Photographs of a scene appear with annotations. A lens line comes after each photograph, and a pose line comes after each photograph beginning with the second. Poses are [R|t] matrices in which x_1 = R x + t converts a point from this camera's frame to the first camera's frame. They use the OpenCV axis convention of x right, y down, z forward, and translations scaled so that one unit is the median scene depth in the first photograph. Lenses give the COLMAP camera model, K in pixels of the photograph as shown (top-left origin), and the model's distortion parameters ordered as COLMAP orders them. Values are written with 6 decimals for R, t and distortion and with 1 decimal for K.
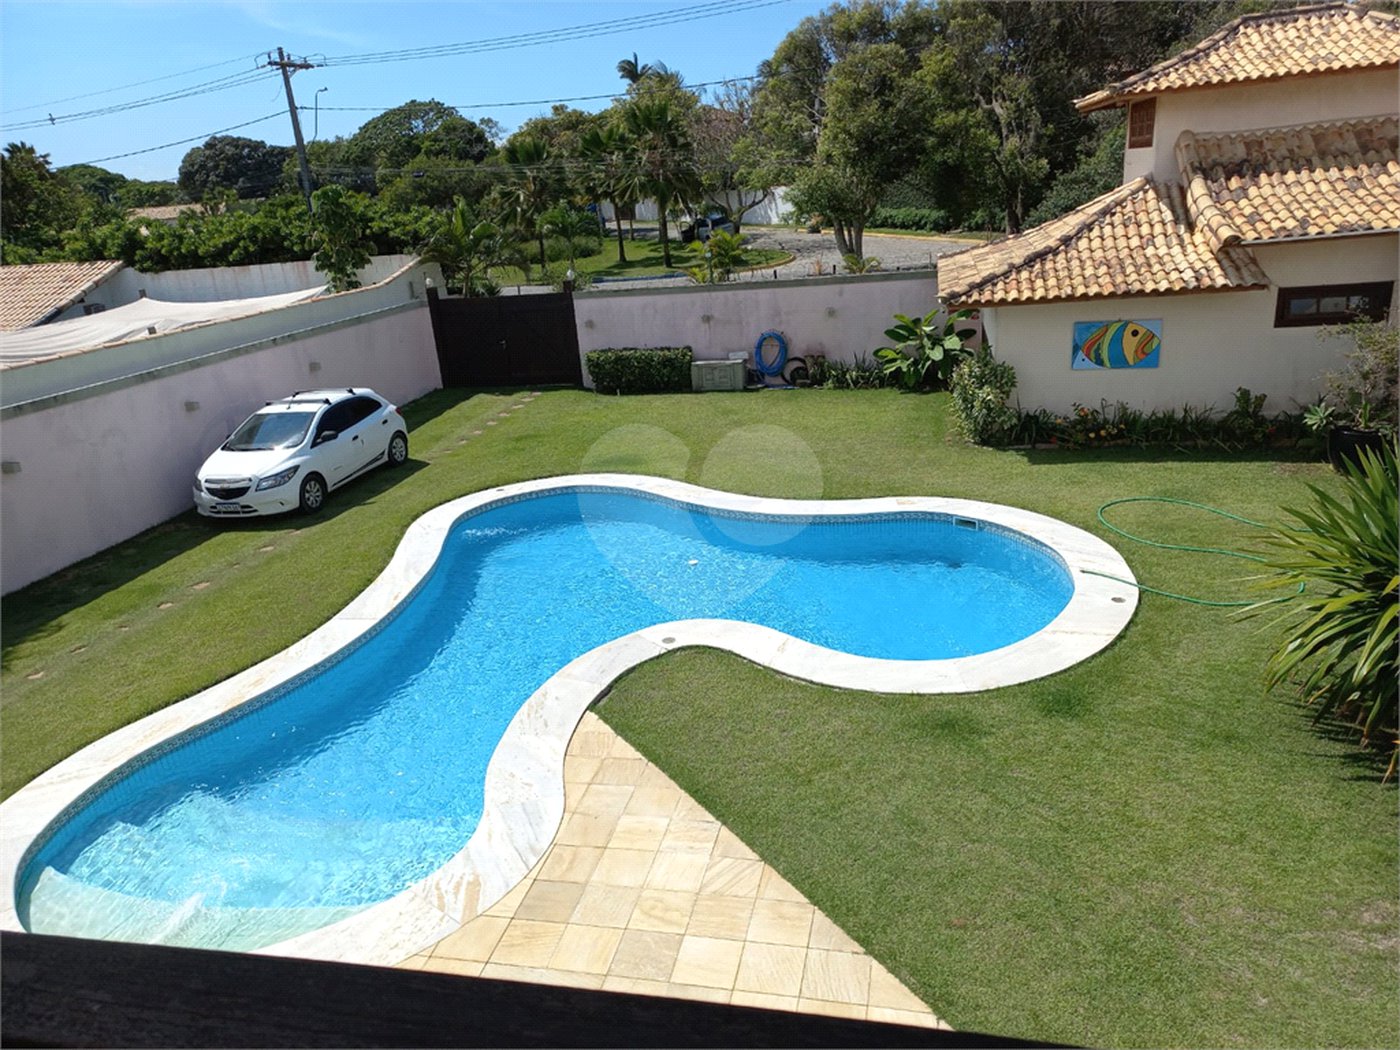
lens RADIAL K [[997.3, 0, 704.1], [0, 997.3, 522.6], [0, 0, 1]] dist [0.031436, -0.004609]
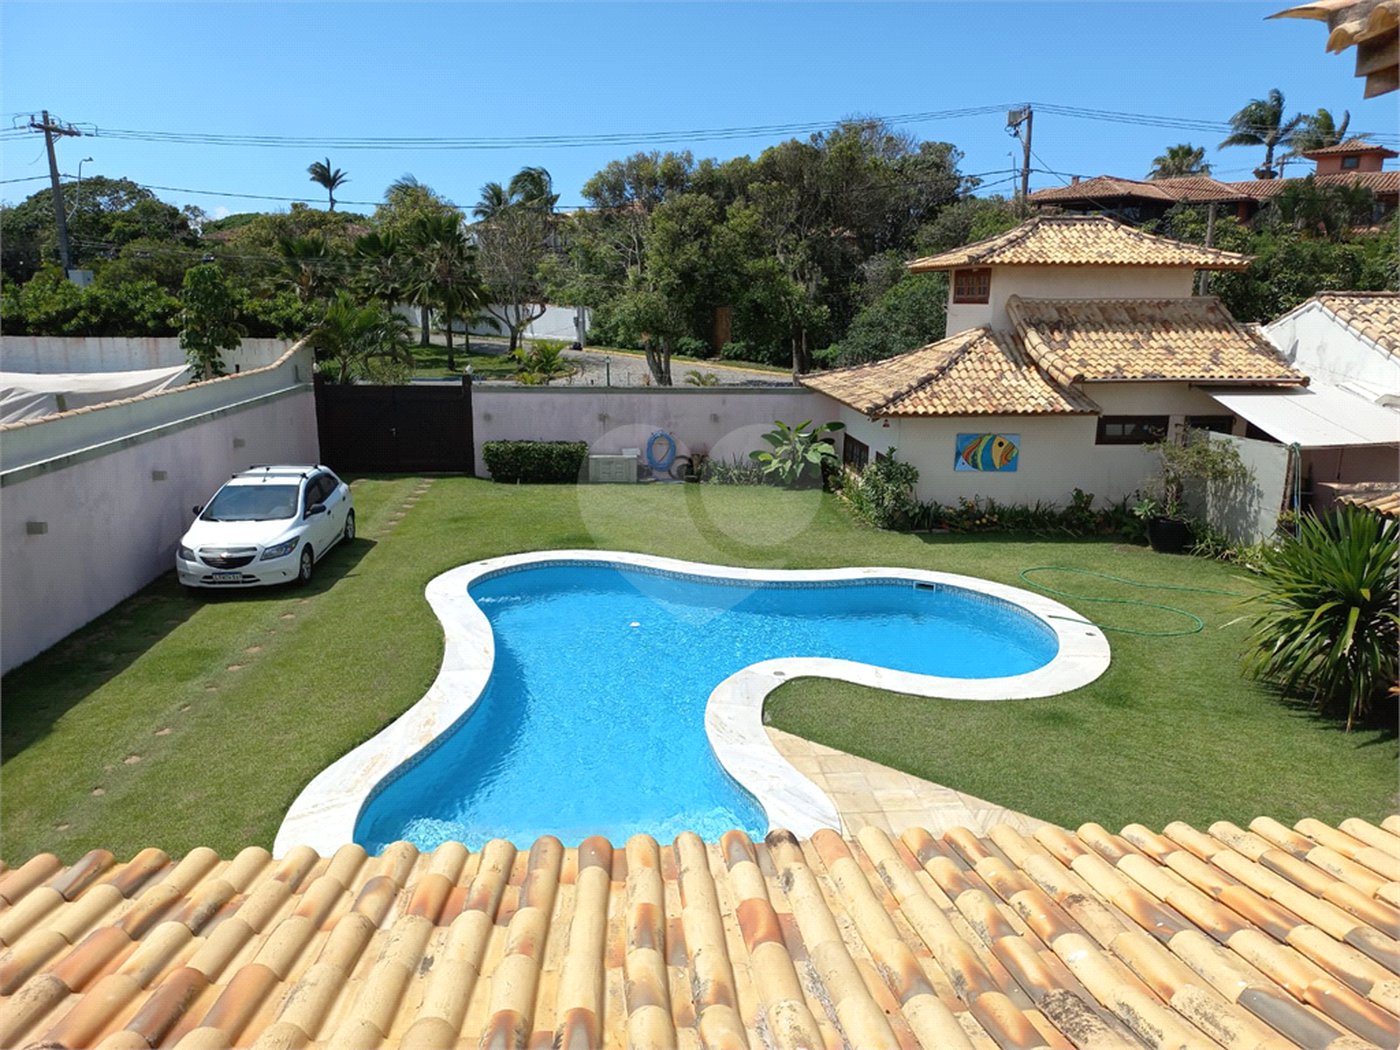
lens RADIAL K [[997.3, 0, 701.9], [0, 997.3, 522.4], [0, 0, 1]] dist [0.031436, -0.004609]
pose [[0.948413, 0.019932, 0.316412, -0.323127], [0.016413, 0.993596, -0.111789, 0.045603], [-0.316614, 0.111215, 0.942012, -0.068534]]
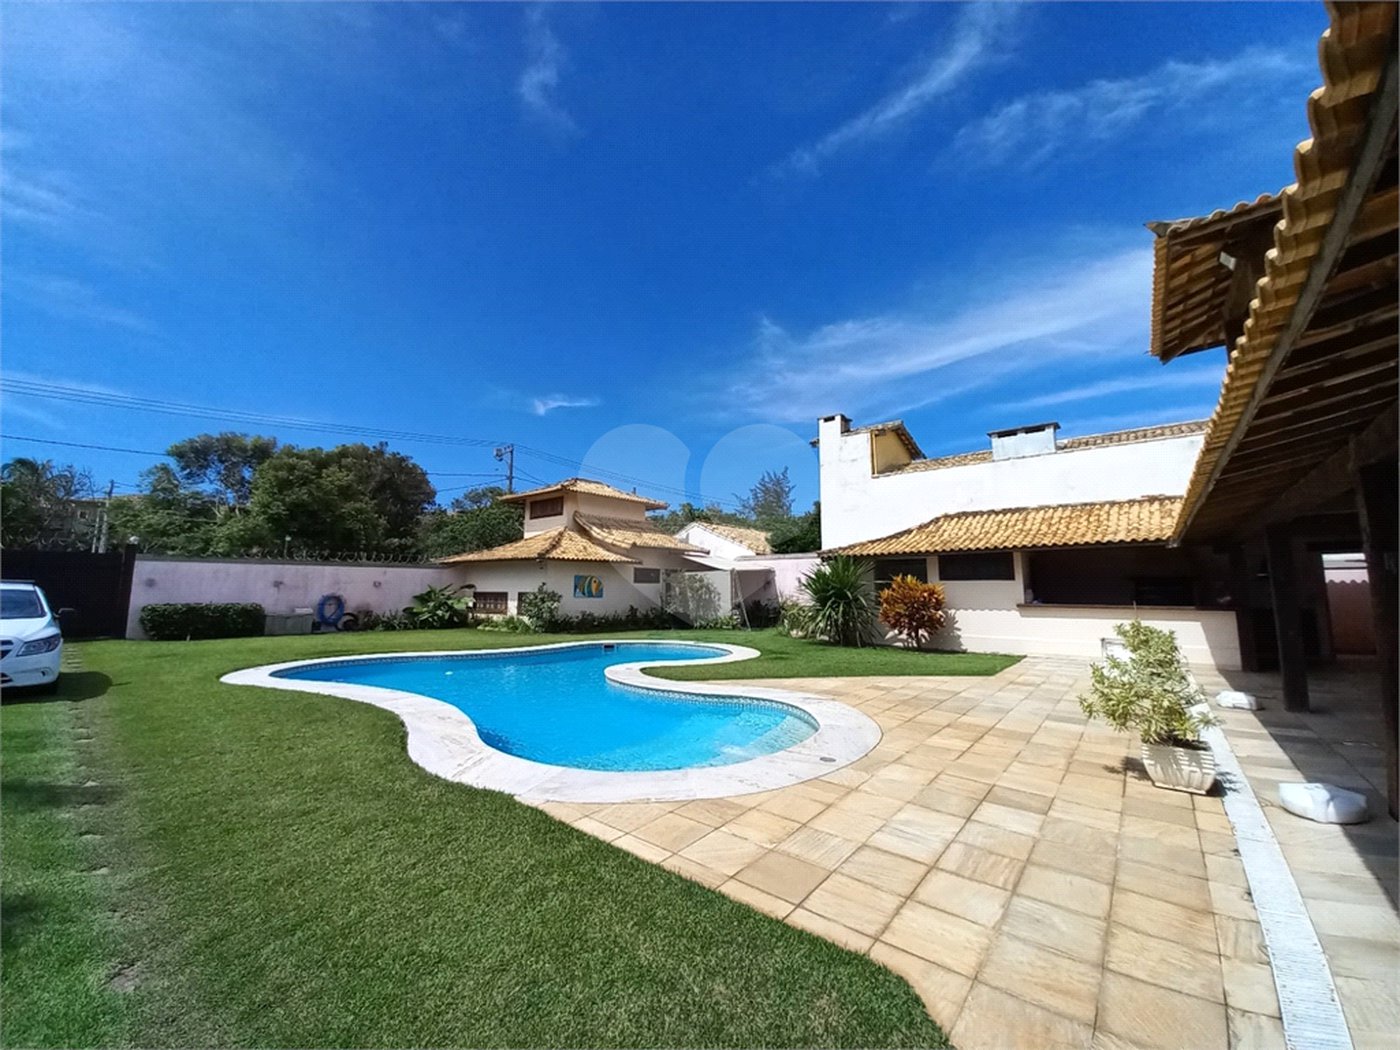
lens RADIAL K [[539.7, 0, 704.4], [0, 539.7, 513.4], [0, 0, 1]] dist [0.005296, -0.008808]
pose [[0.429726, 0.203950, 0.879625, -0.563327], [0.259426, 0.905200, -0.336618, 0.145581], [-0.864889, 0.372851, 0.336078, 0.296623]]
